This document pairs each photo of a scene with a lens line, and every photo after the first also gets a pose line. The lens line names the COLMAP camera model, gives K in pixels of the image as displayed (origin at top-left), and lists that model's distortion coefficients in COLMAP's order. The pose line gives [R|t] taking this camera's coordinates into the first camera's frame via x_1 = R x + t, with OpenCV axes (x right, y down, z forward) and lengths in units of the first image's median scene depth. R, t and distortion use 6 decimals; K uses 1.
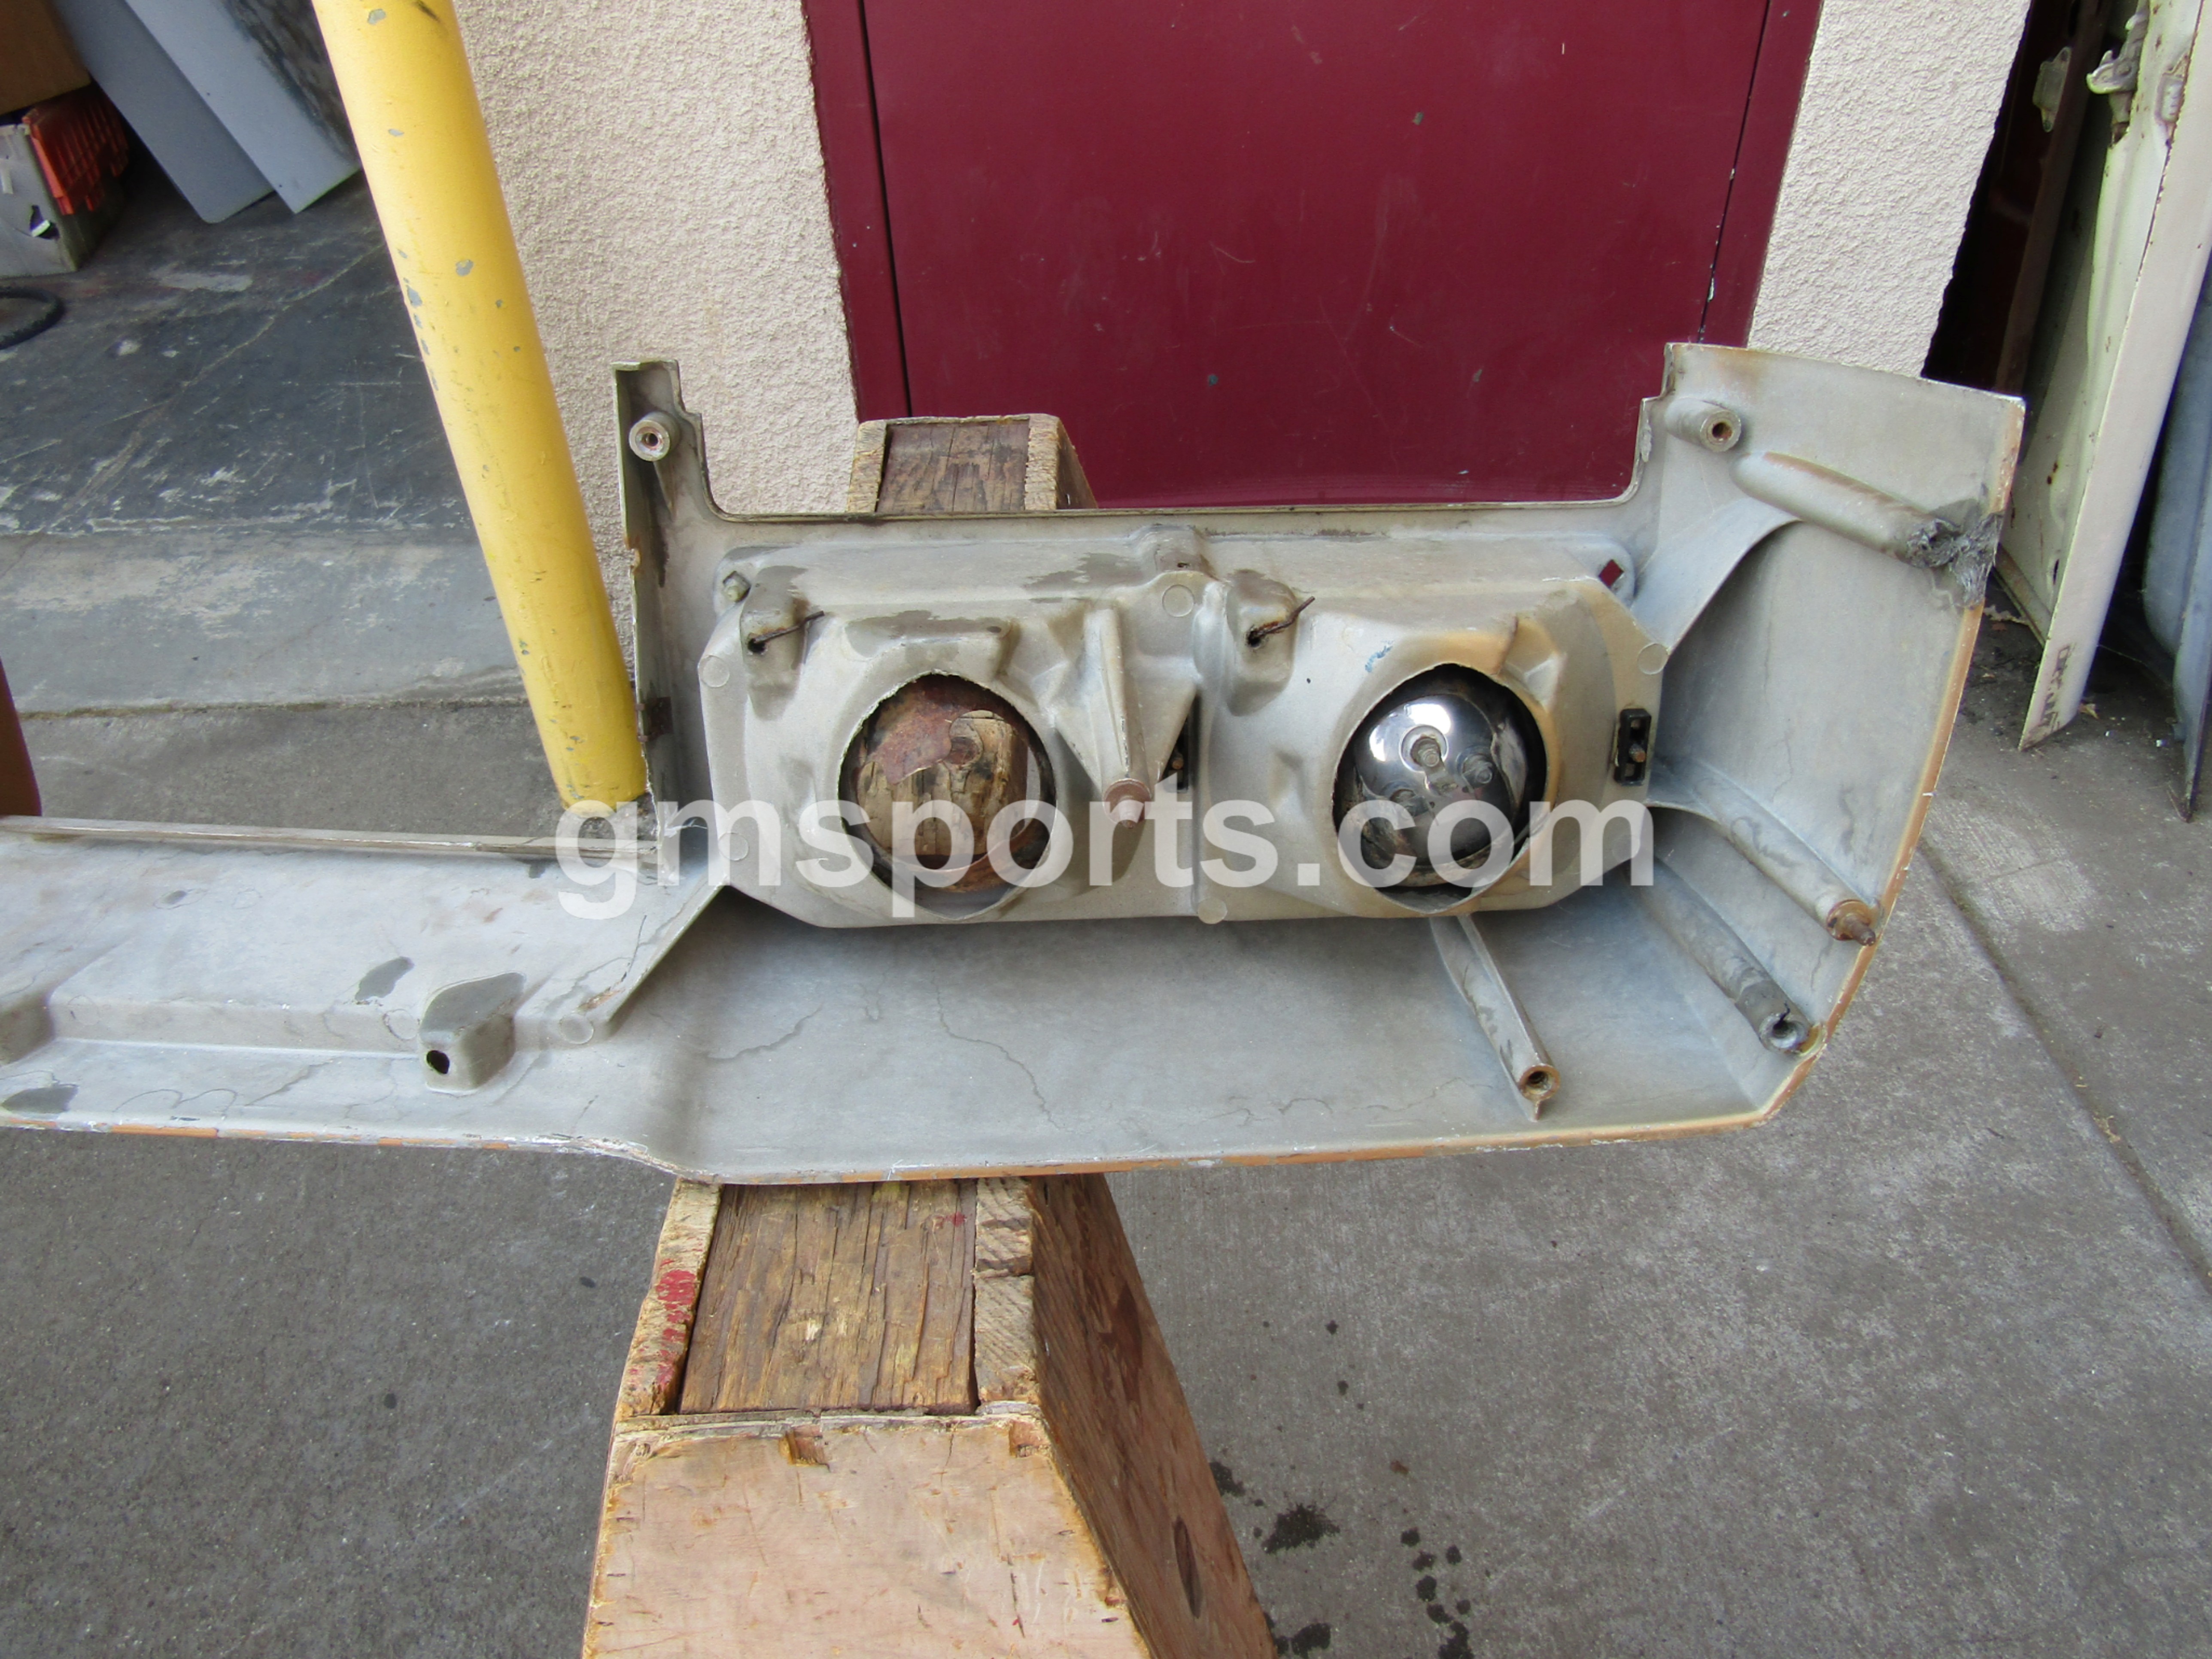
lens RADIAL K [[1575.2, 0, 1126.1], [0, 1575.2, 837.4], [0, 0, 1]] dist [-0.010368, 0.001647]
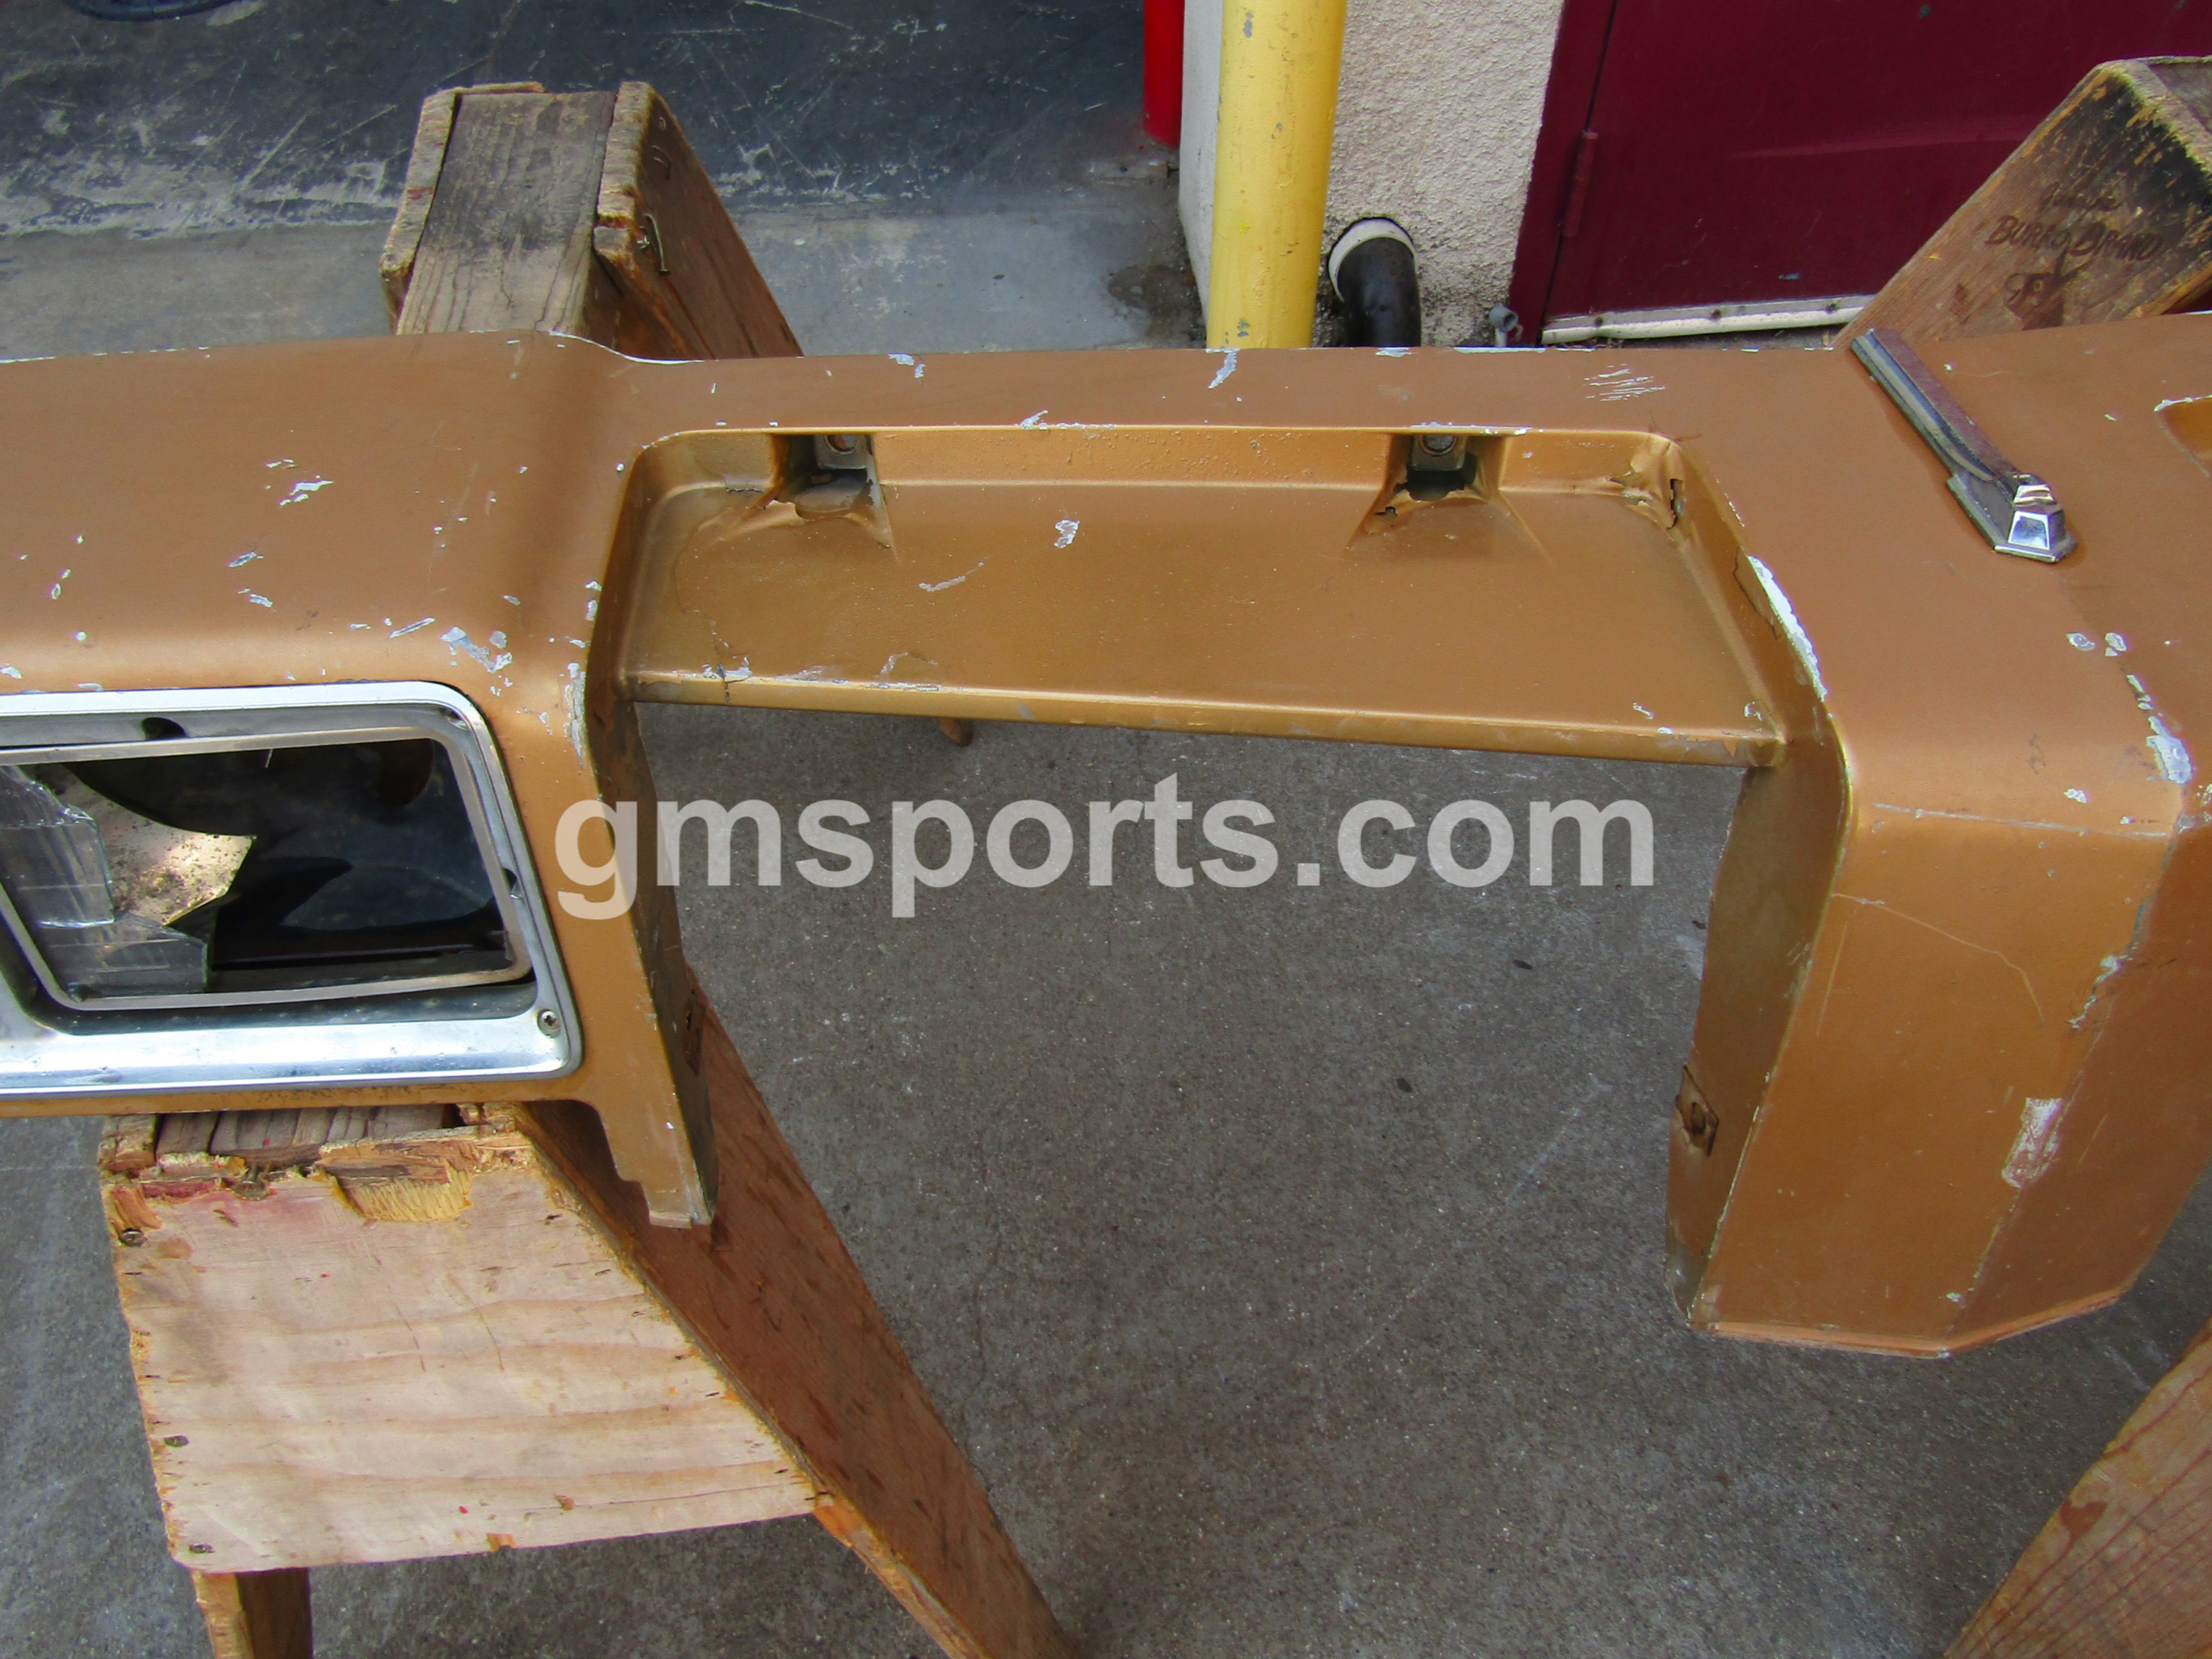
lens RADIAL K [[1564.8, 0, 1129.0], [0, 1564.8, 835.6], [0, 0, 1]] dist [-0.009379, 0.005555]
pose [[0.995516, -0.057085, 0.075428, -0.599670], [0.040804, 0.978529, 0.202028, -0.016382], [-0.085341, -0.198044, 0.976471, 0.029602]]
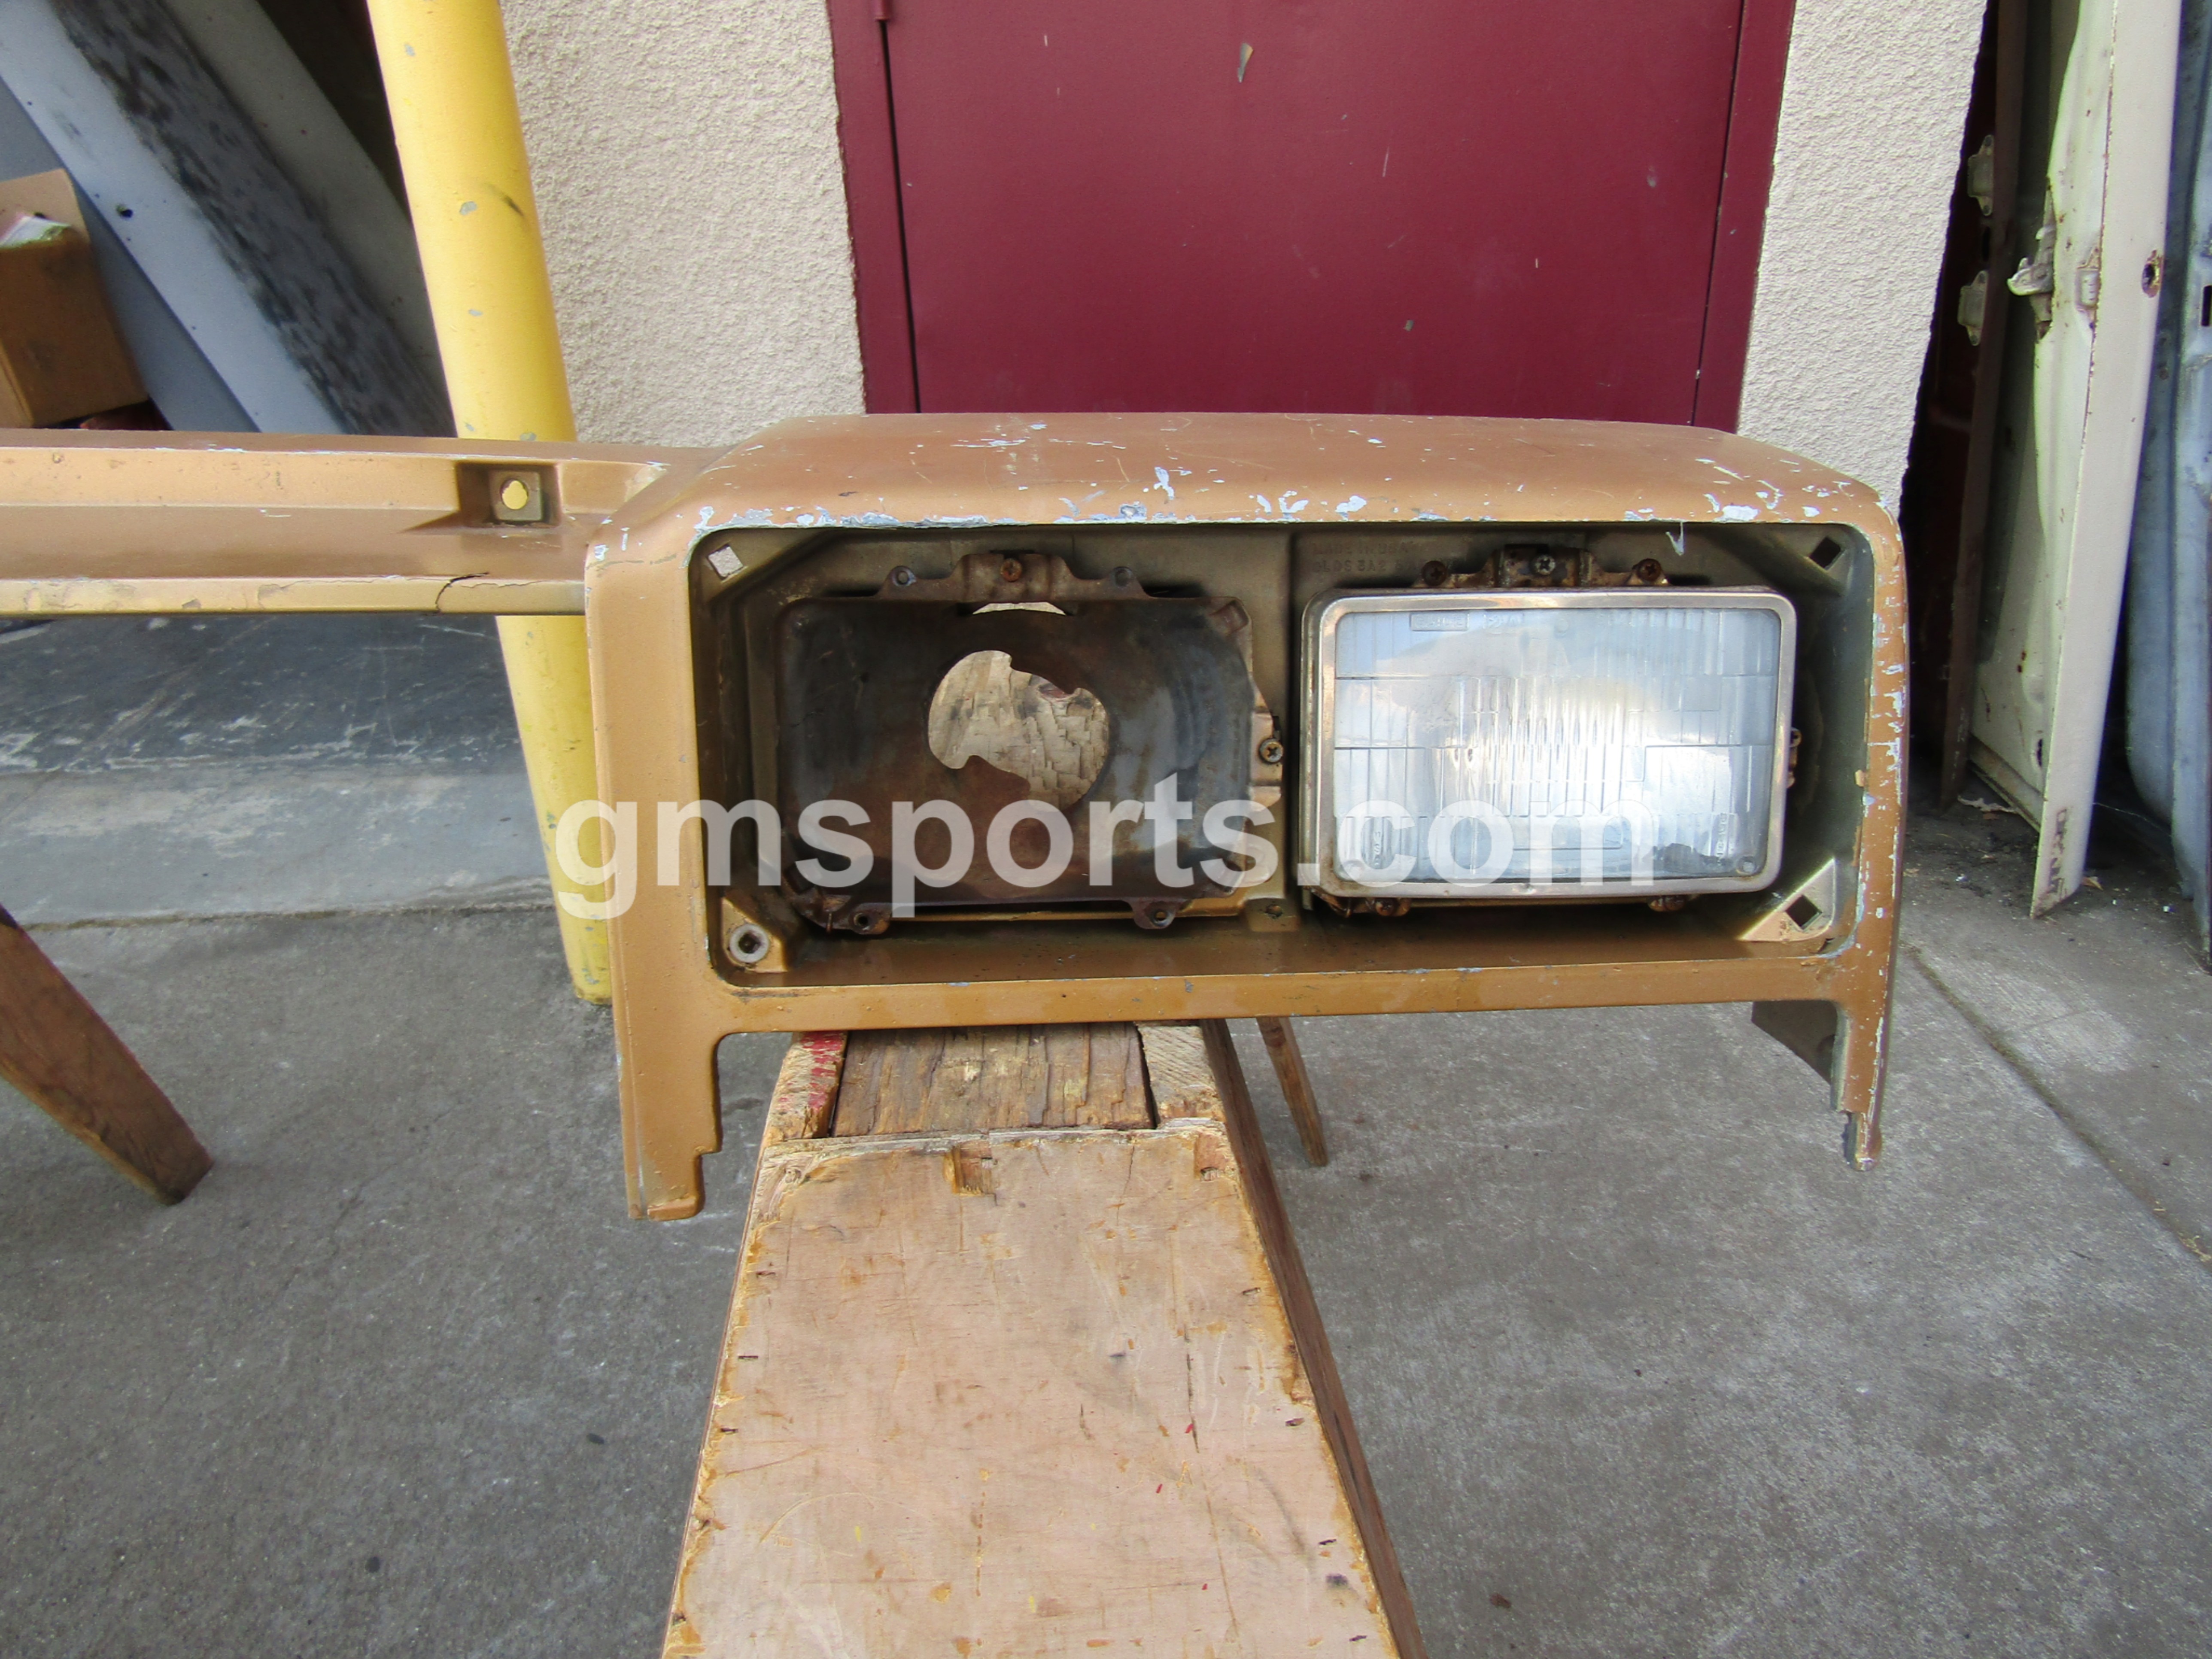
lens RADIAL K [[1573.7, 0, 1119.4], [0, 1573.7, 836.4], [0, 0, 1]] dist [-0.012287, 0.004760]
pose [[0.999667, -0.015170, 0.020887, -0.045542], [0.019535, 0.973474, -0.227960, 0.138693], [-0.016875, 0.228293, 0.973446, 0.021394]]
